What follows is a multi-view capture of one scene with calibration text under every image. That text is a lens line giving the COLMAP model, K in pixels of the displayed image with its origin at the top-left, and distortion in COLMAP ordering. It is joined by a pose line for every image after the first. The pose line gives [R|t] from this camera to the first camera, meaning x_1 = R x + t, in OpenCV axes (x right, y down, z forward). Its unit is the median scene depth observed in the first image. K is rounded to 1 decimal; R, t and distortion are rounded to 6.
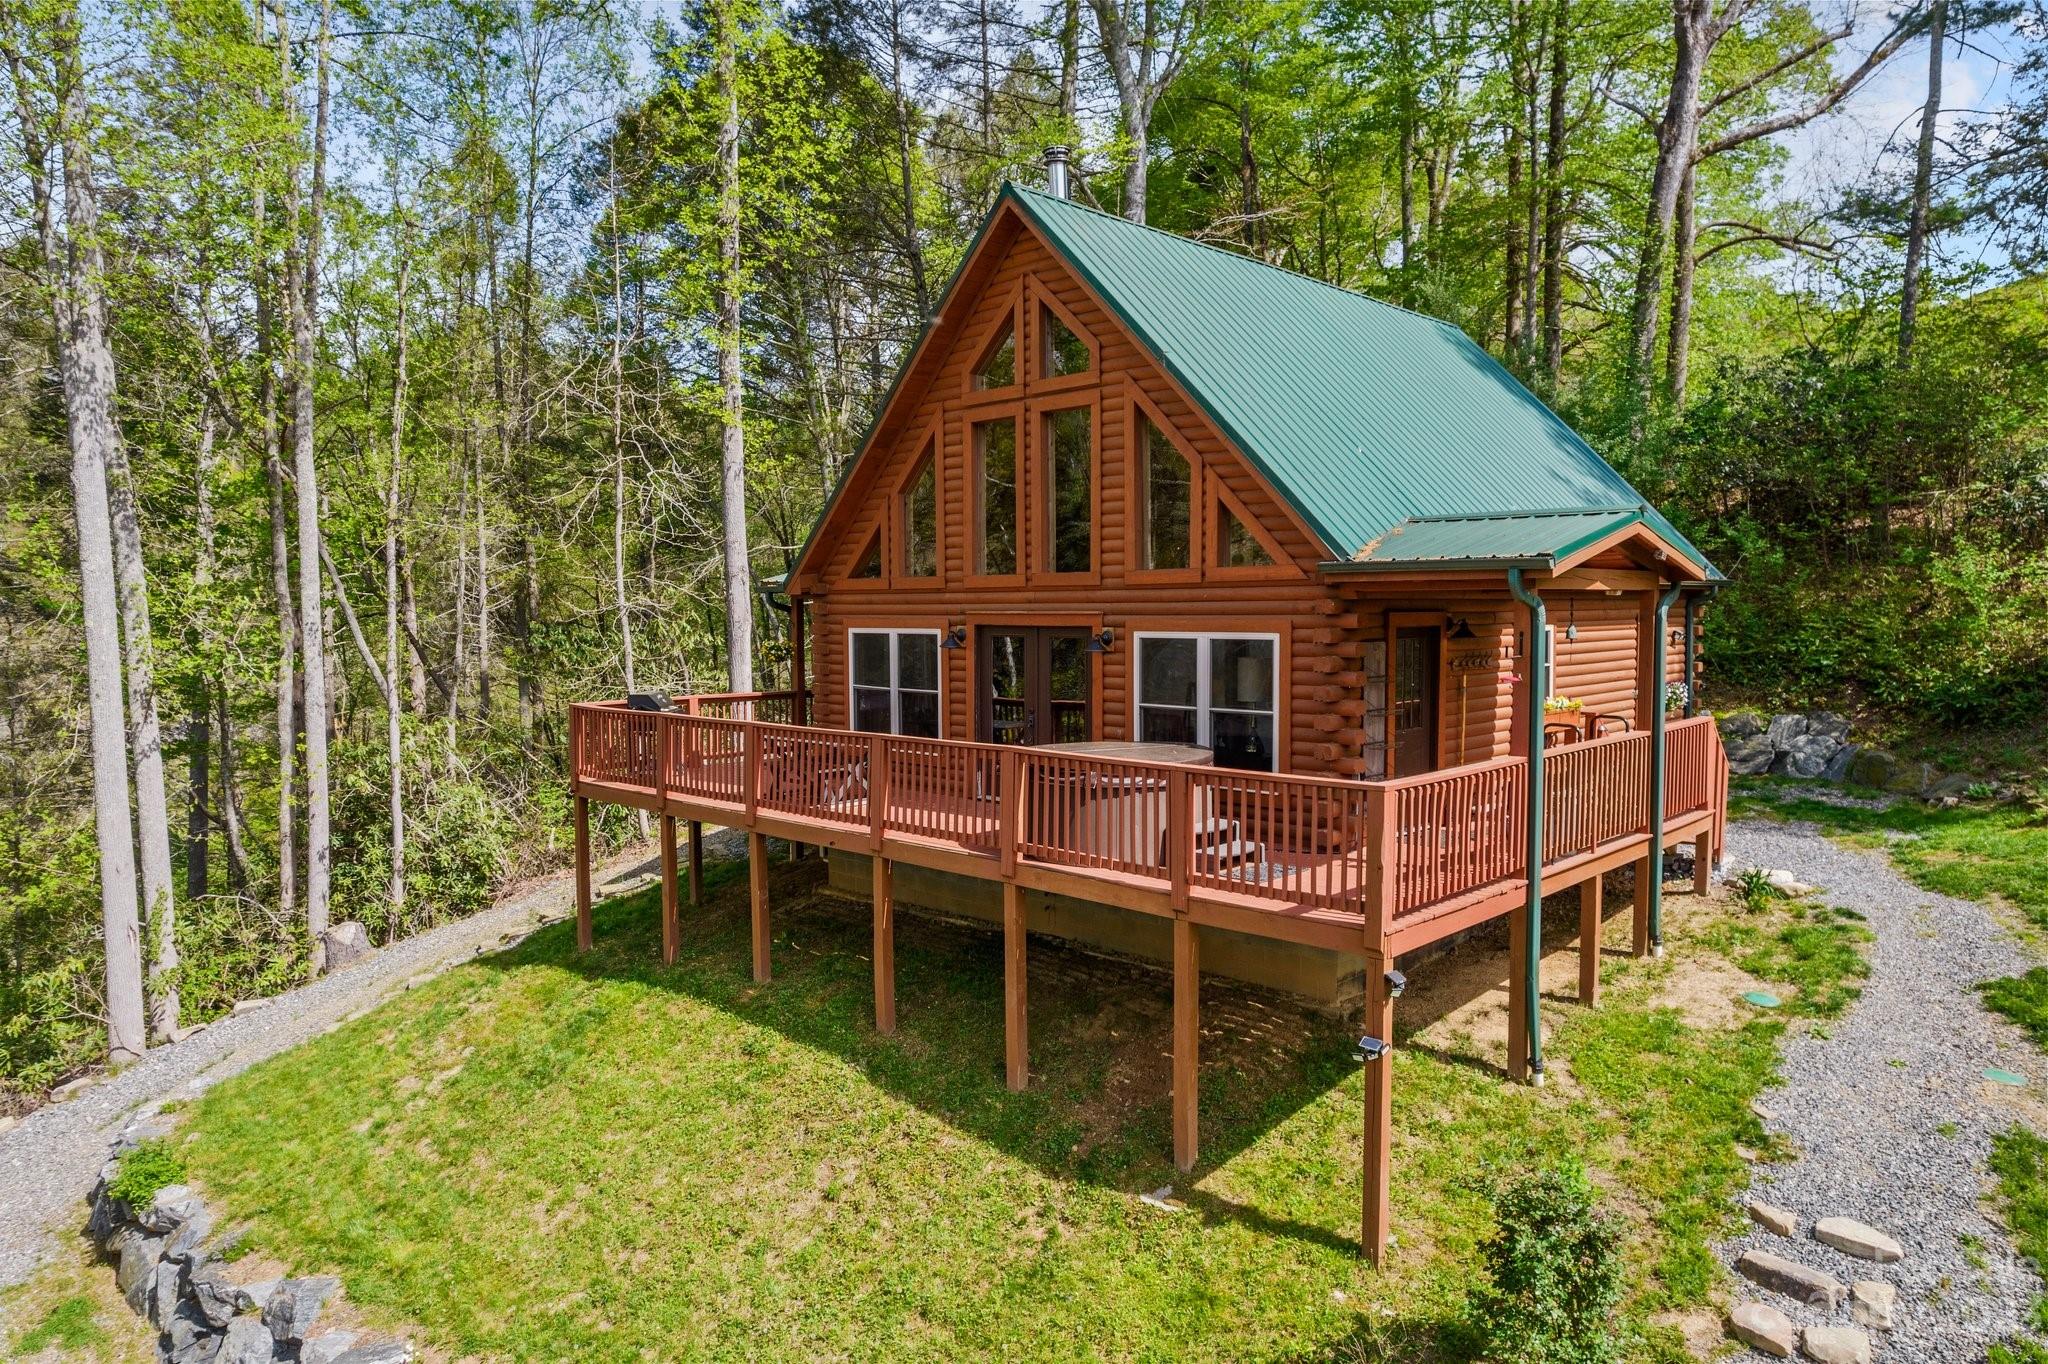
lens RADIAL K [[1282.7, 0, 1067.7], [0, 1282.7, 682.5], [0, 0, 1]] dist [-0.022108, 0.004481]
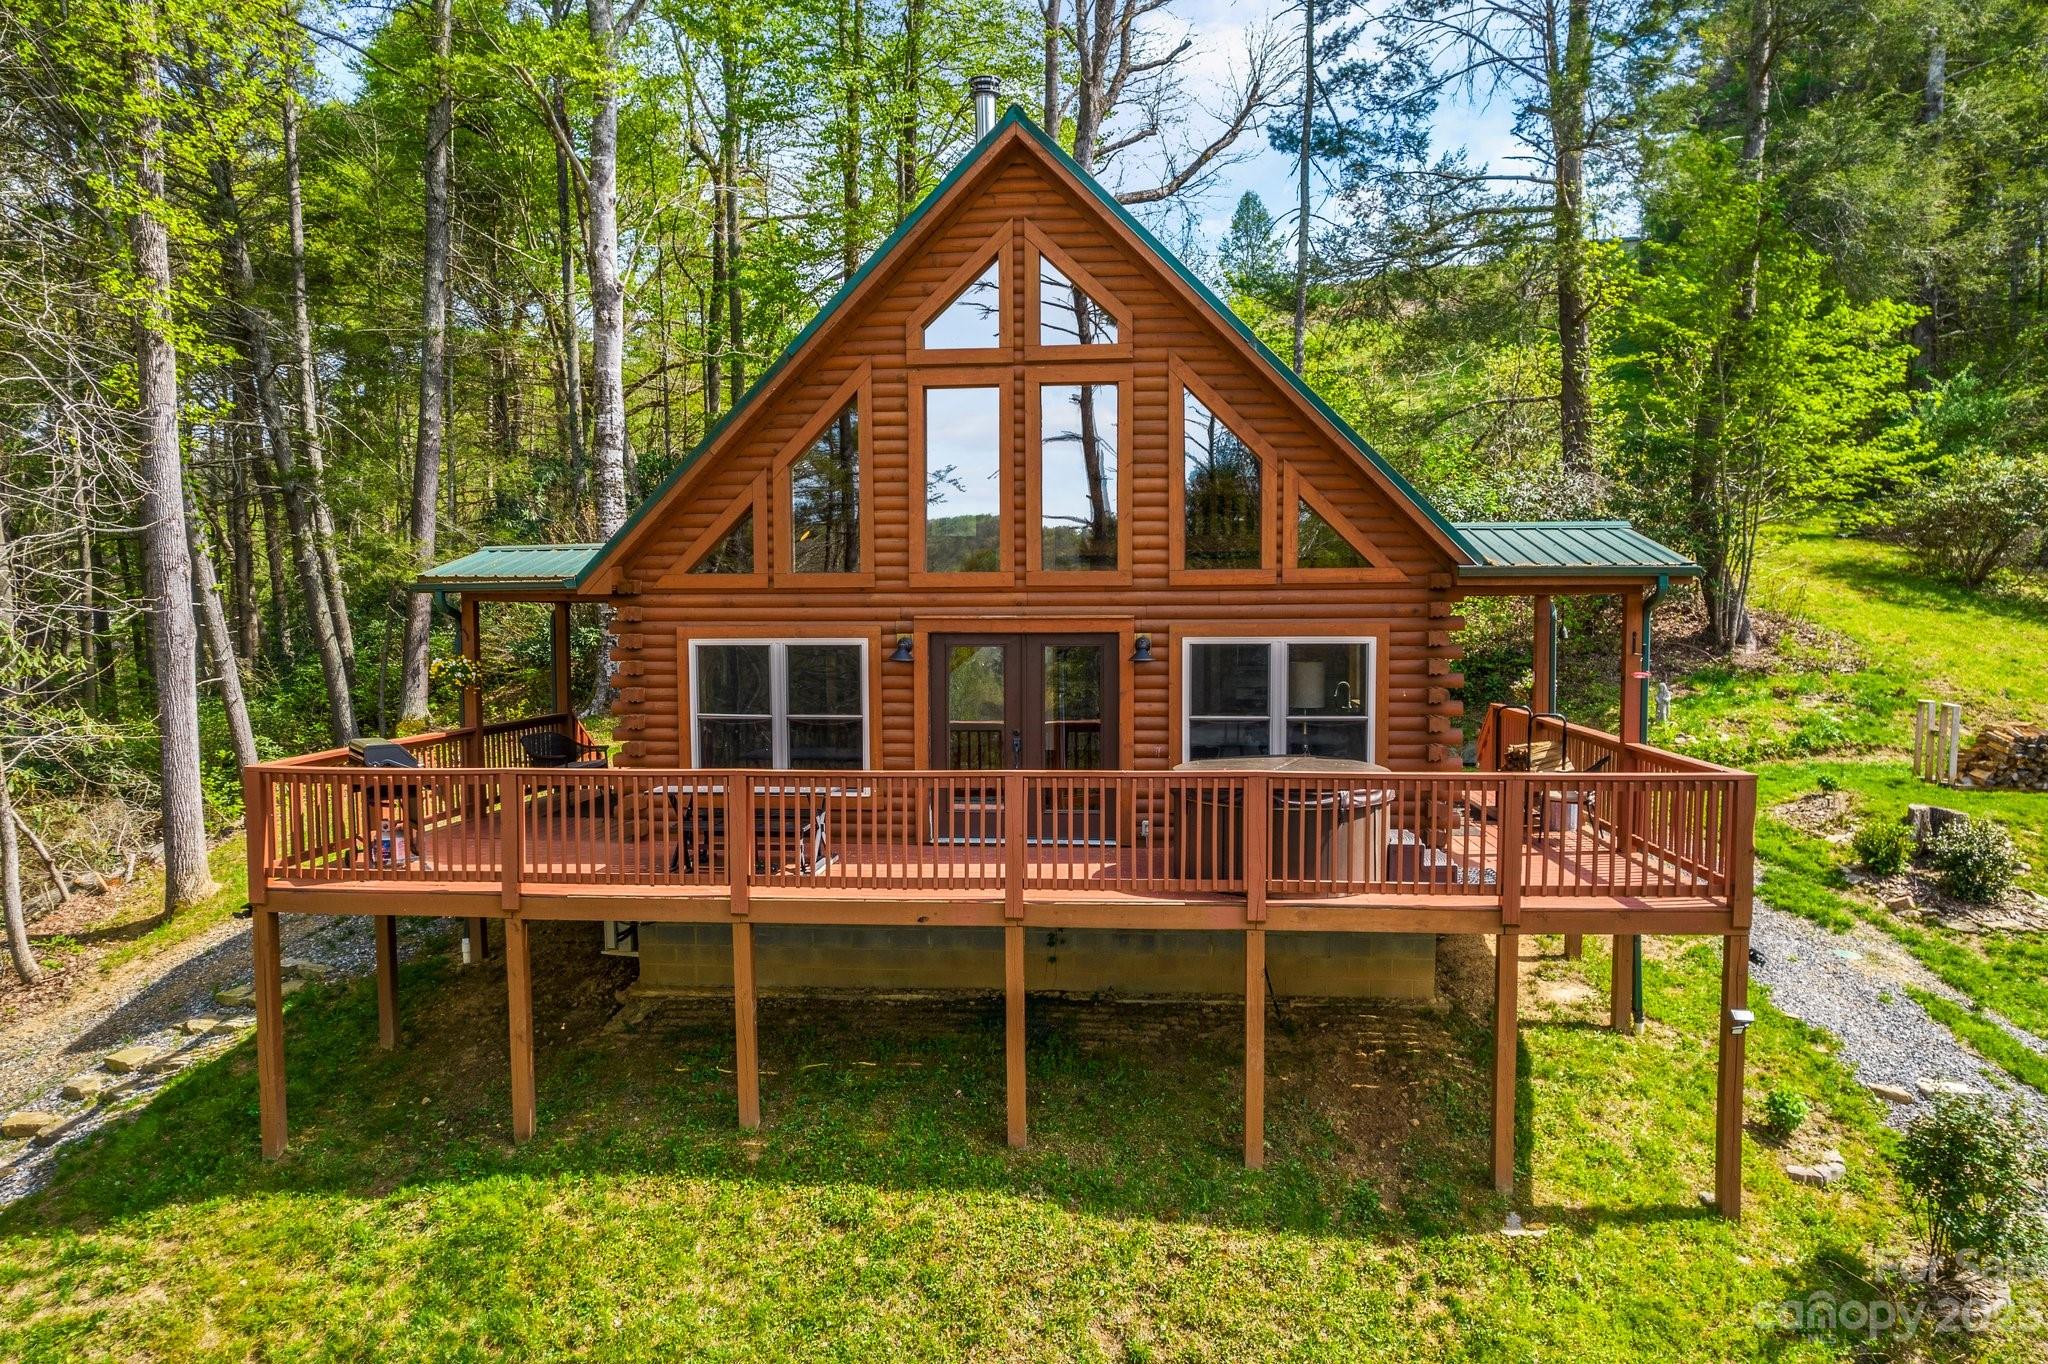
lens RADIAL K [[1282.7, 0, 1045.2], [0, 1282.7, 684.0], [0, 0, 1]] dist [-0.022108, 0.004481]
pose [[0.786145, -0.036842, 0.616943, -0.565897], [0.037307, 0.999230, 0.012131, -0.020648], [-0.616915, 0.013480, 0.786914, 0.333600]]
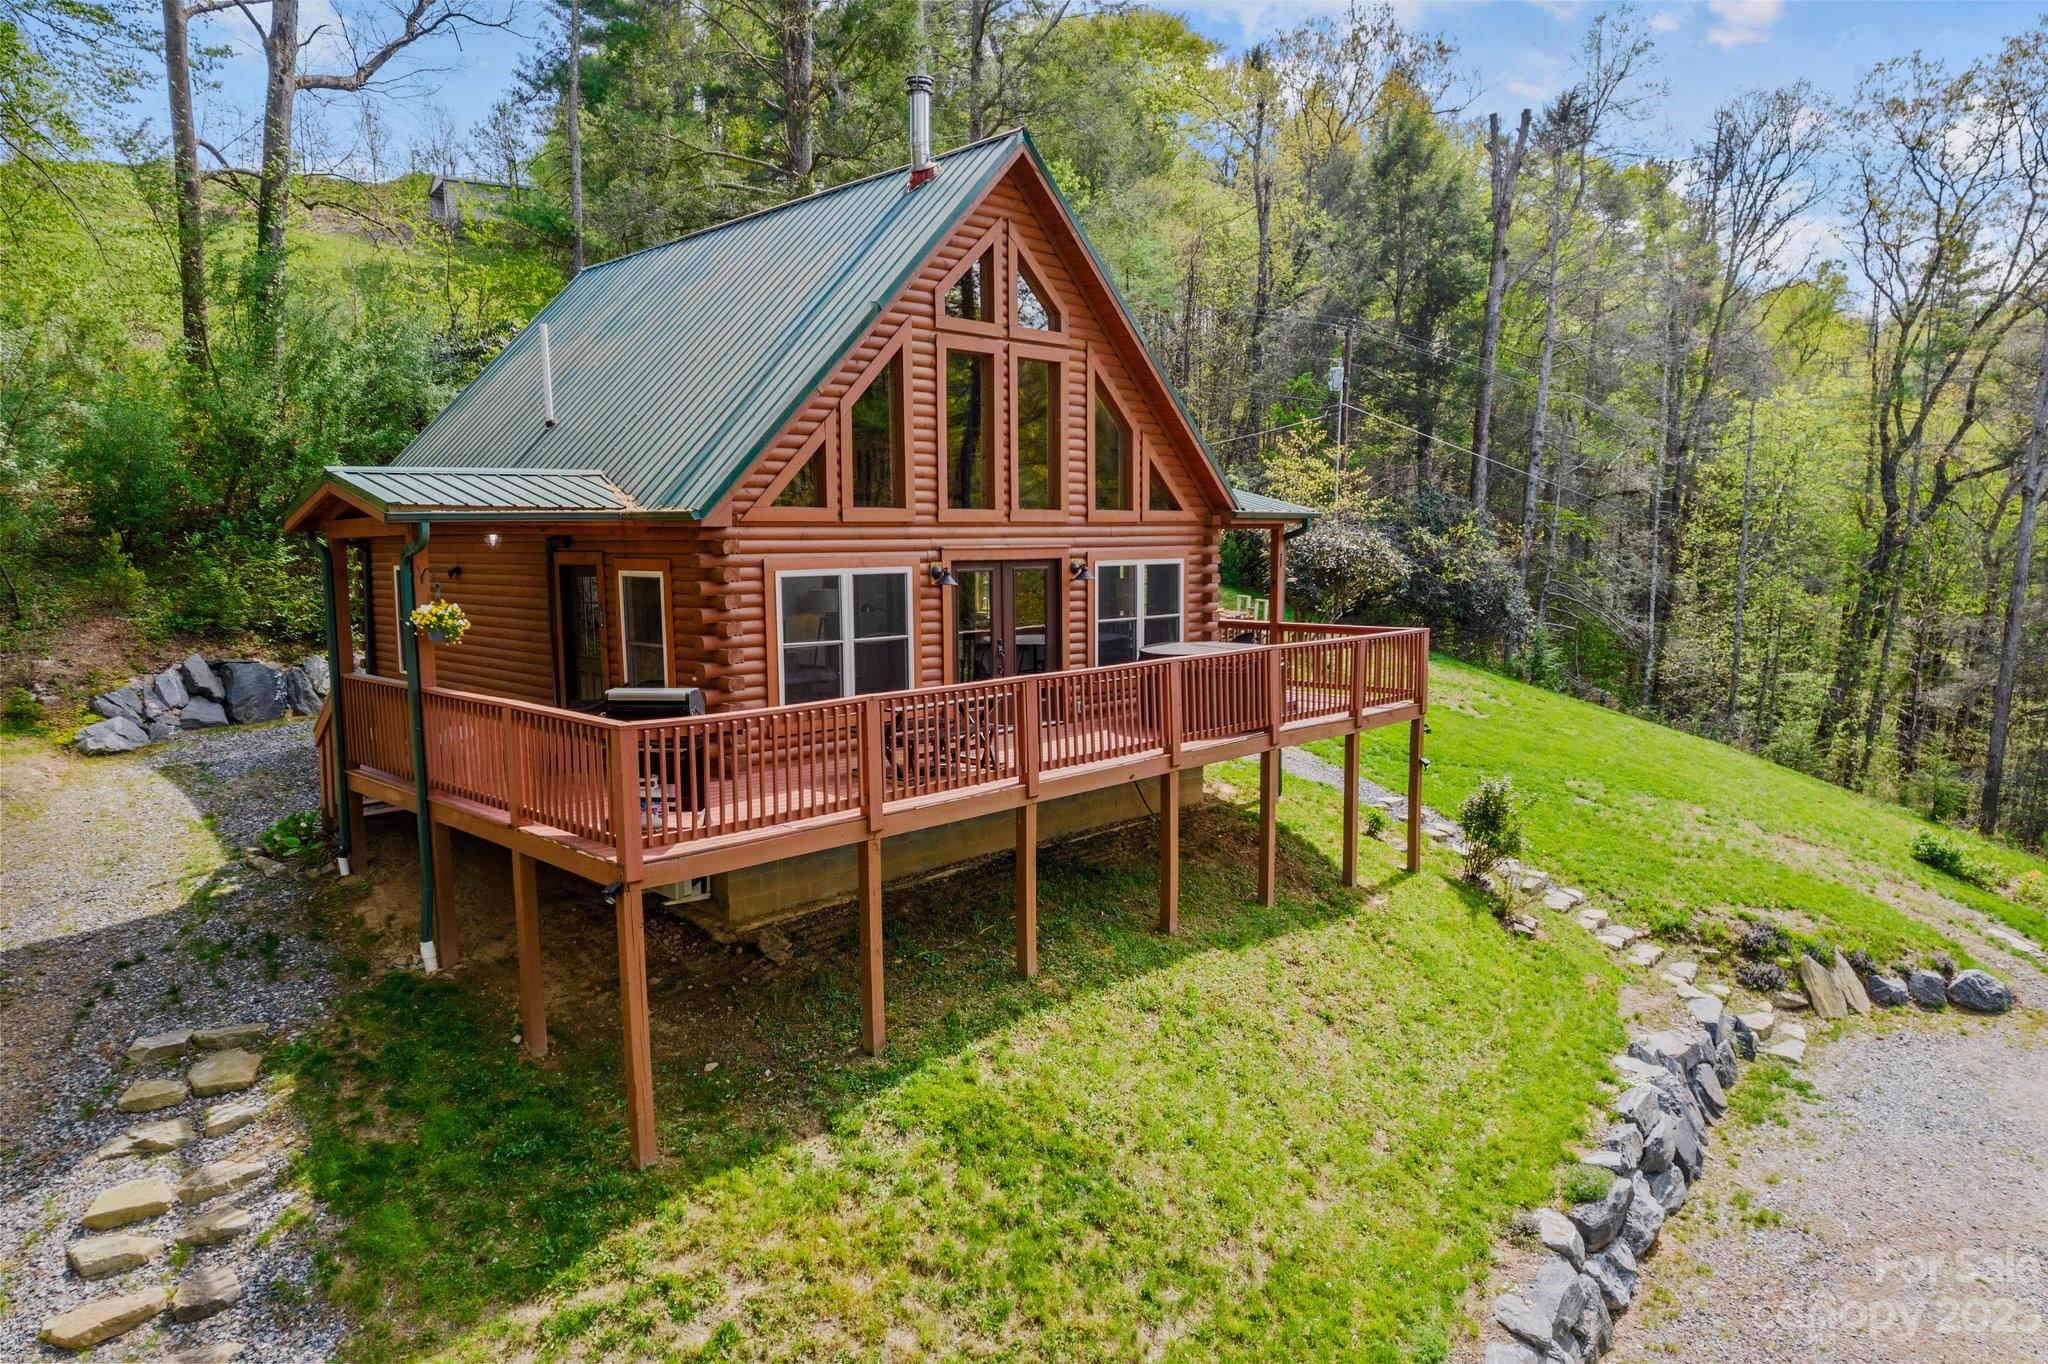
lens RADIAL K [[1282.7, 0, 1022.7], [0, 1282.7, 683.0], [0, 0, 1]] dist [-0.022108, 0.004481]
pose [[0.011435, -0.109382, 0.993934, -1.127628], [0.068281, 0.991764, 0.108358, -0.059169], [-0.997601, 0.066628, 0.018809, 1.011501]]
